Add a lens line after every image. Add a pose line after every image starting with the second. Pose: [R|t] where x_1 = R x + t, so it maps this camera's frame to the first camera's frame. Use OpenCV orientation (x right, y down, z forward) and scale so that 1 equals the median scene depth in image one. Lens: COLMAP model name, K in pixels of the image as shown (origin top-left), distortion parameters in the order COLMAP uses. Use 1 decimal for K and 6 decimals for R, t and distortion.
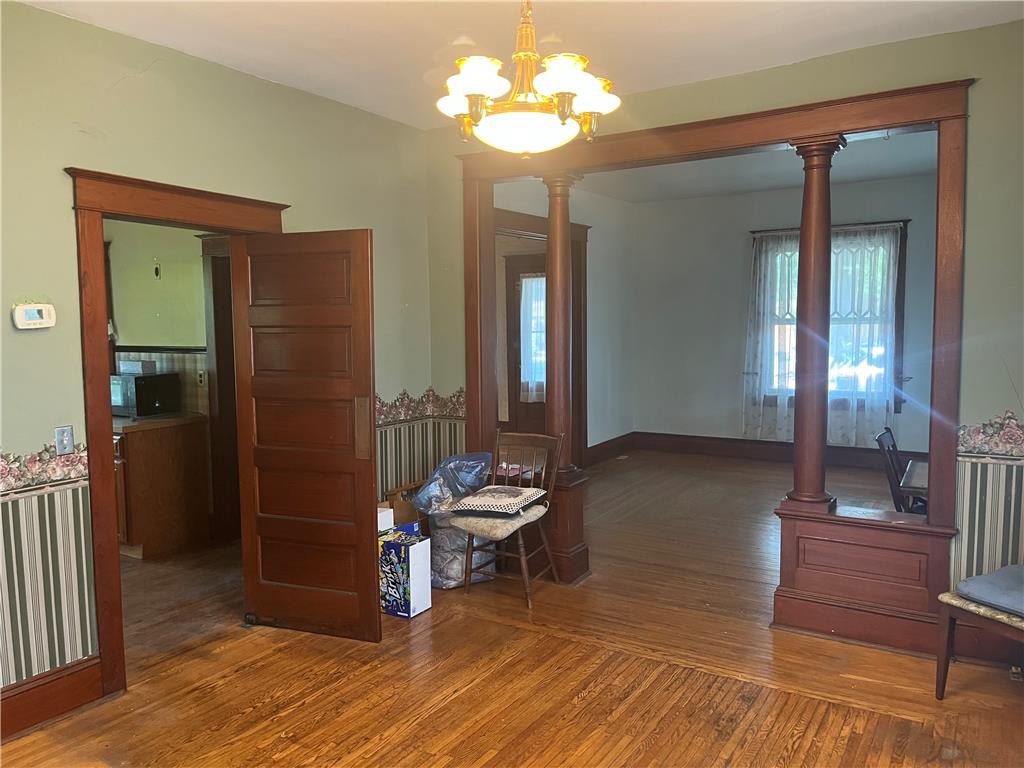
lens RADIAL K [[758.3, 0, 512.0], [0, 758.3, 384.0], [0, 0, 1]] dist [0.073659, -0.121707]
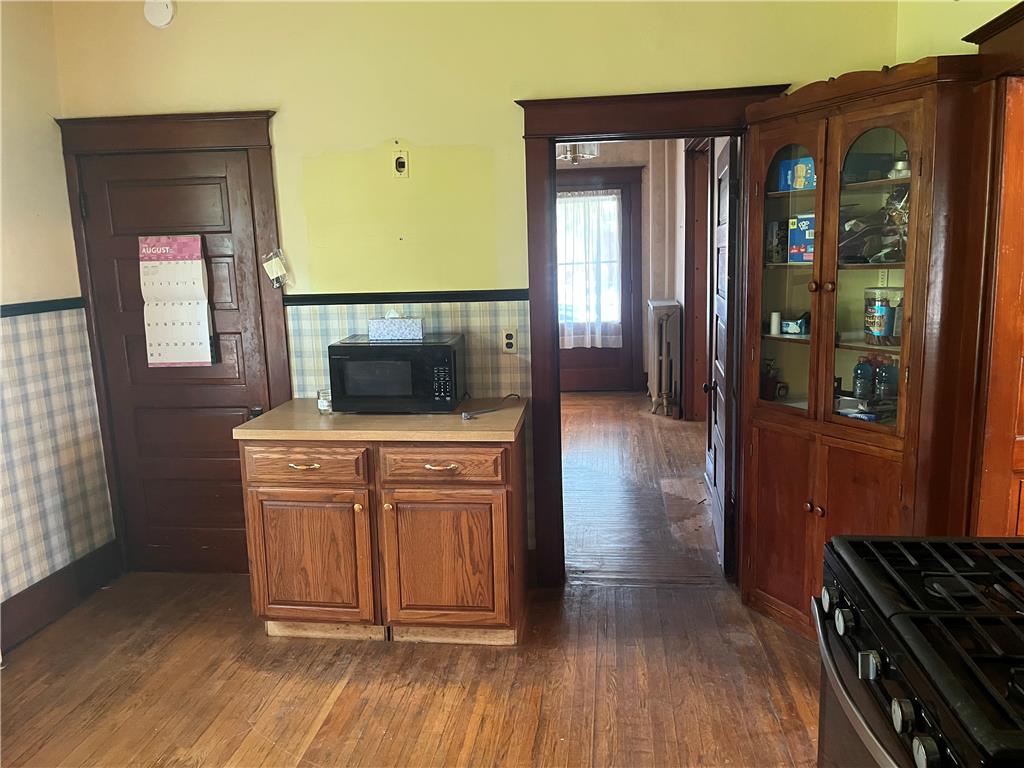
lens RADIAL K [[757.3, 0, 503.9], [0, 757.3, 380.8], [0, 0, 1]] dist [0.067649, -0.097212]
pose [[0.903599, -0.088236, 0.419194, -0.653501], [0.056257, 0.994524, 0.088071, -0.028577], [-0.424669, -0.055998, 0.903615, 0.427848]]
